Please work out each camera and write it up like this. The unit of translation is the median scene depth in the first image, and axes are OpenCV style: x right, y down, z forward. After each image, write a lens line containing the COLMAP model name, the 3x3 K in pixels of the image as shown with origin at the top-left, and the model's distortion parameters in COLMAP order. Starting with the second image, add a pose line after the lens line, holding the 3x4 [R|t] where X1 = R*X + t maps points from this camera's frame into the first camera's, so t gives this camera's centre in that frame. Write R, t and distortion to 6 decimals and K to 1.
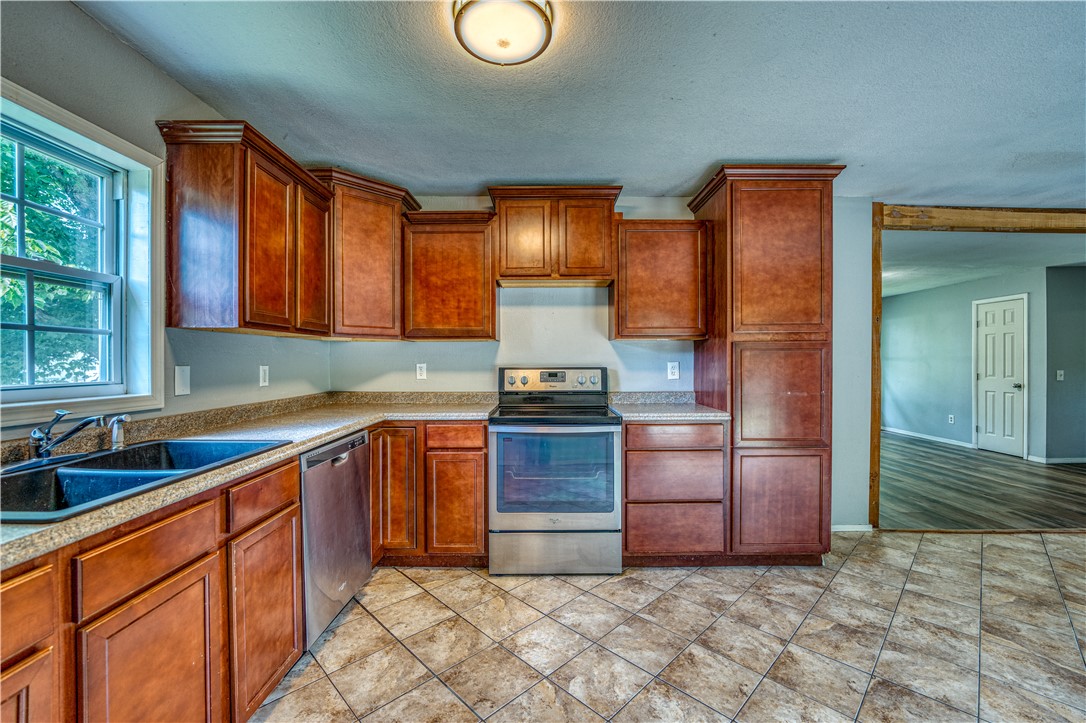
lens RADIAL K [[455.7, 0, 540.2], [0, 455.7, 364.5], [0, 0, 1]] dist [-0.014638, 0.000495]
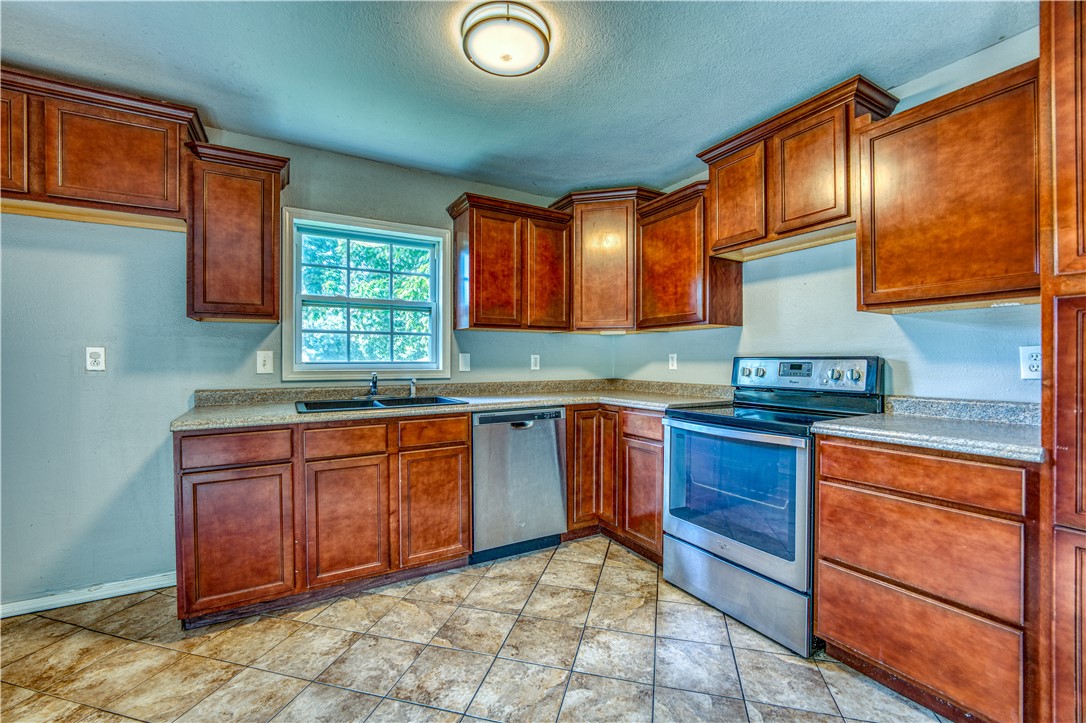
lens RADIAL K [[455.7, 0, 532.9], [0, 455.7, 362.2], [0, 0, 1]] dist [-0.014638, 0.000495]
pose [[0.490411, 0.005894, -0.871472, 0.562629], [-0.010720, 0.999942, 0.000731, 0.023339], [0.871426, 0.008983, 0.490445, 0.312788]]
